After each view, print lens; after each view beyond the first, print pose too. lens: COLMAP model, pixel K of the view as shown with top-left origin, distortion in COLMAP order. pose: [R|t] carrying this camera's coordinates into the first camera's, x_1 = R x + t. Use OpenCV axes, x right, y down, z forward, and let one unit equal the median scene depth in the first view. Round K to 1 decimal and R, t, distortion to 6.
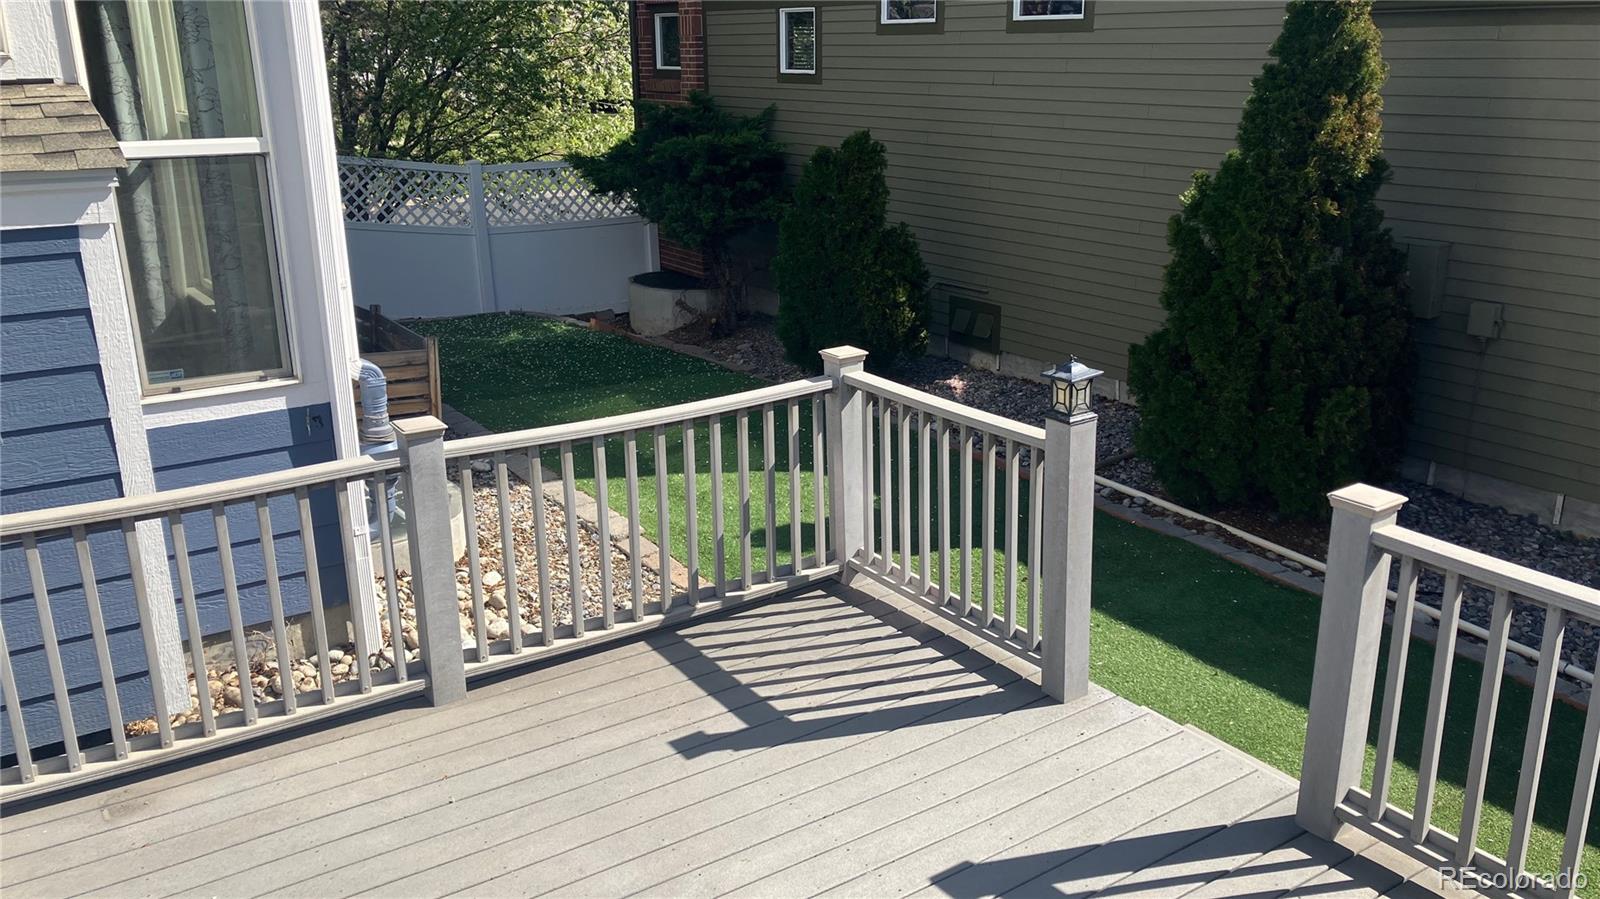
lens RADIAL K [[1310.2, 0, 798.4], [0, 1310.2, 454.6], [0, 0, 1]] dist [0.074942, -0.002039]
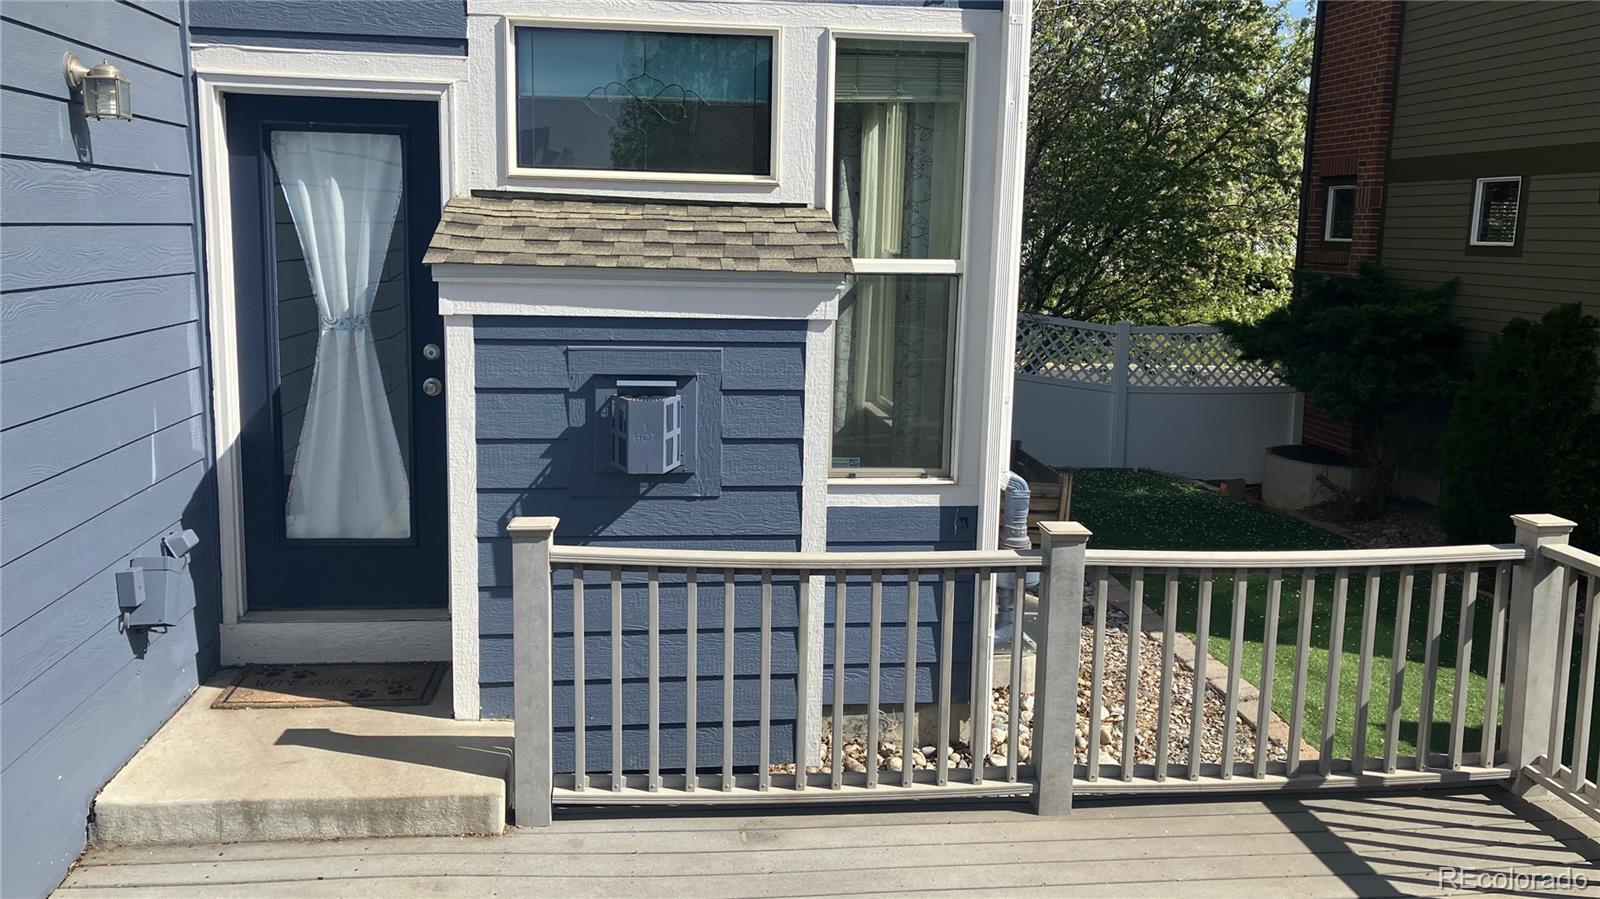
lens RADIAL K [[1320.7, 0, 800.0], [0, 1320.7, 427.6], [0, 0, 1]] dist [-0.058153, 0.156757]
pose [[0.892419, 0.098822, -0.440254, -0.026225], [-0.166542, 0.978967, -0.117845, 0.045524], [0.419348, 0.178488, 0.890106, 0.001084]]
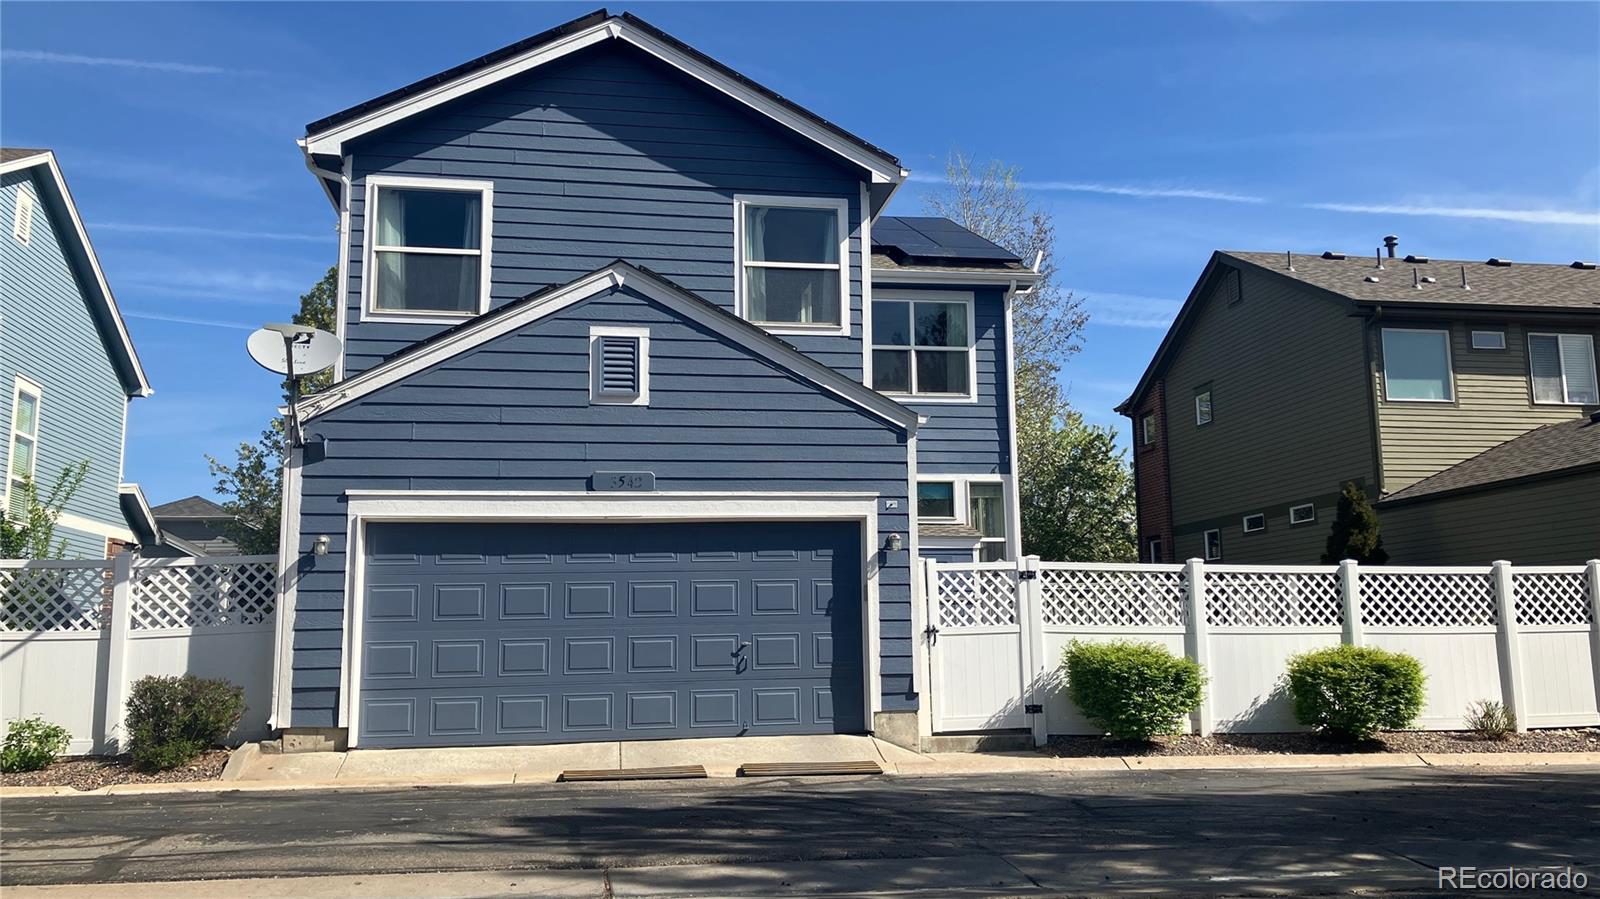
lens RADIAL K [[1320.7, 0, 800.0], [0, 1320.7, 427.6], [0, 0, 1]] dist [-0.058153, 0.156757]
pose [[0.912363, -0.064144, -0.404325, 0.447147], [-0.125873, 0.895850, -0.426155, 0.852535], [0.389550, 0.439702, 0.809267, -1.777468]]
